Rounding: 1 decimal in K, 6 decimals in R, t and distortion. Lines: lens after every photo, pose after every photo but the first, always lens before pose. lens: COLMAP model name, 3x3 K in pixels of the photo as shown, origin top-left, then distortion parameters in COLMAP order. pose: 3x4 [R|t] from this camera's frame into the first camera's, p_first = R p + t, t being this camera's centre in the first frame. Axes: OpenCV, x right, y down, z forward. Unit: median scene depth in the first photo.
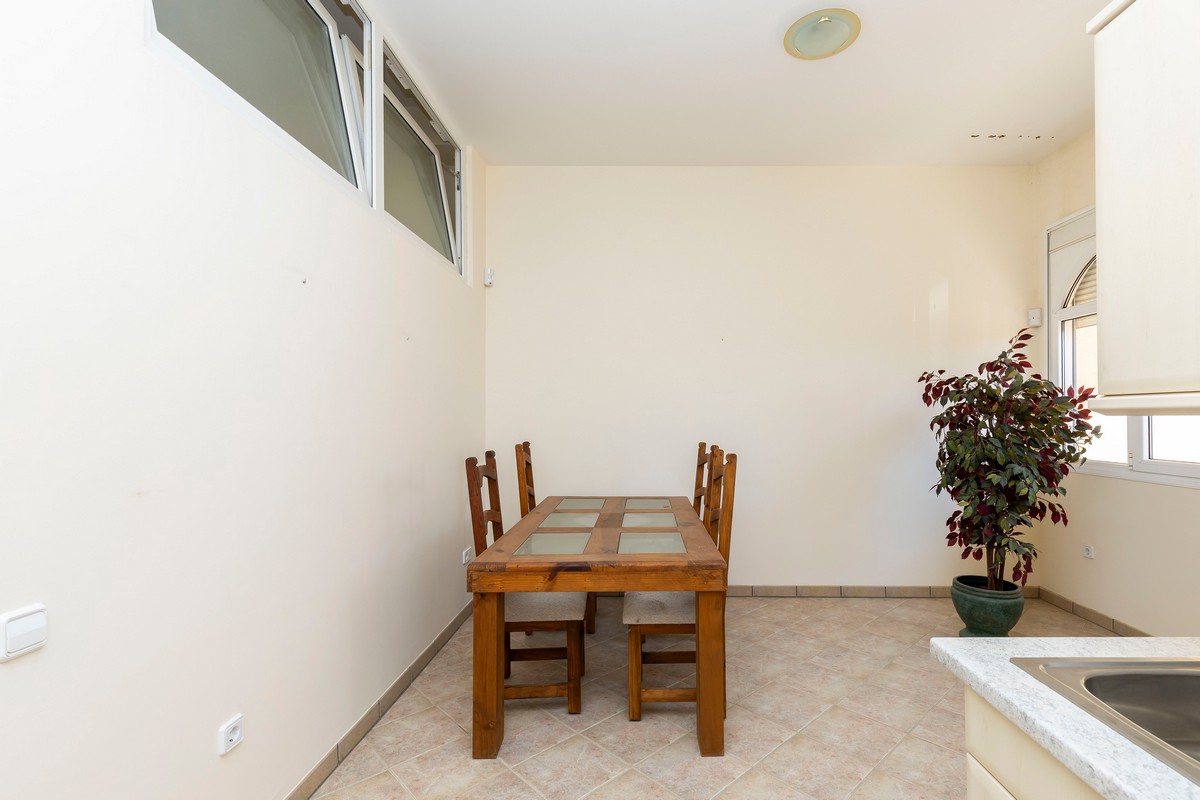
lens RADIAL K [[553.3, 0, 653.2], [0, 553.3, 417.0], [0, 0, 1]] dist [-0.001075, -0.000174]
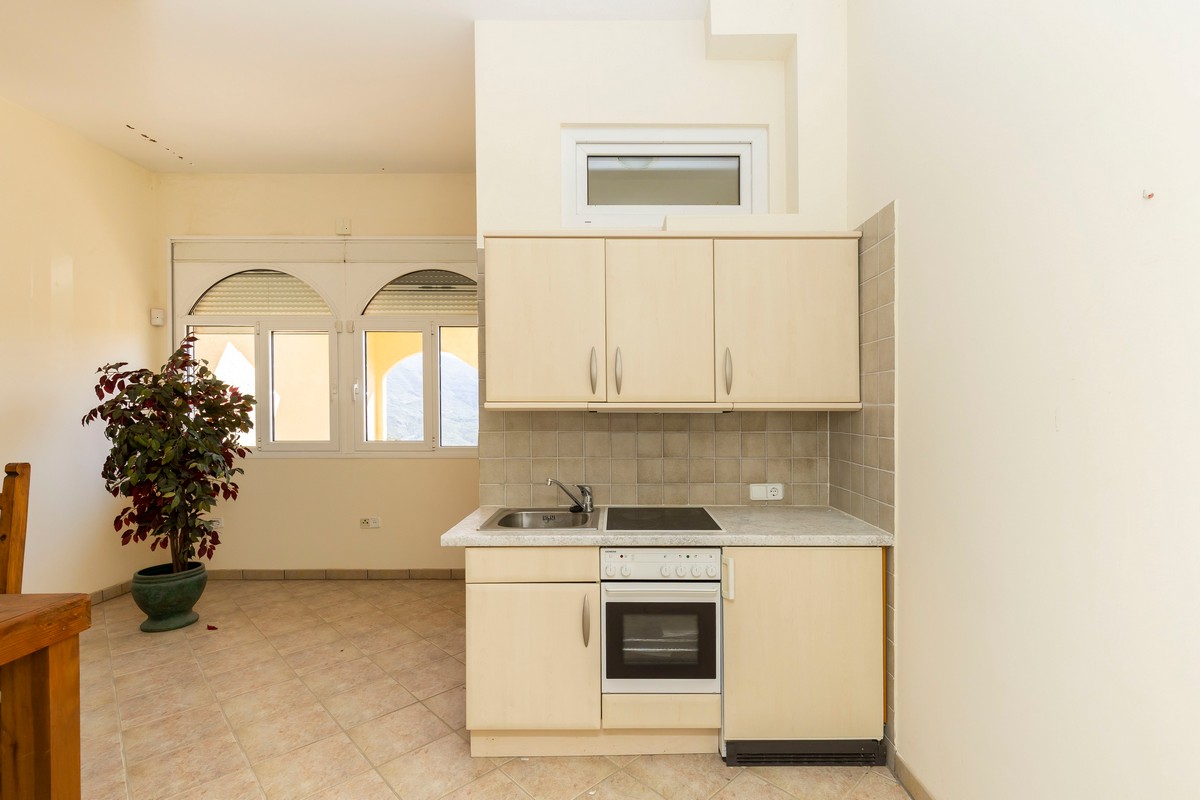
lens RADIAL K [[557.9, 0, 605.4], [0, 557.9, 403.3], [0, 0, 1]] dist [-0.000428, -0.000181]
pose [[0.015506, 0.008065, 0.999847, -0.462553], [0.002792, 0.999963, -0.008110, -0.004327], [-0.999876, 0.002918, 0.015483, 0.157153]]
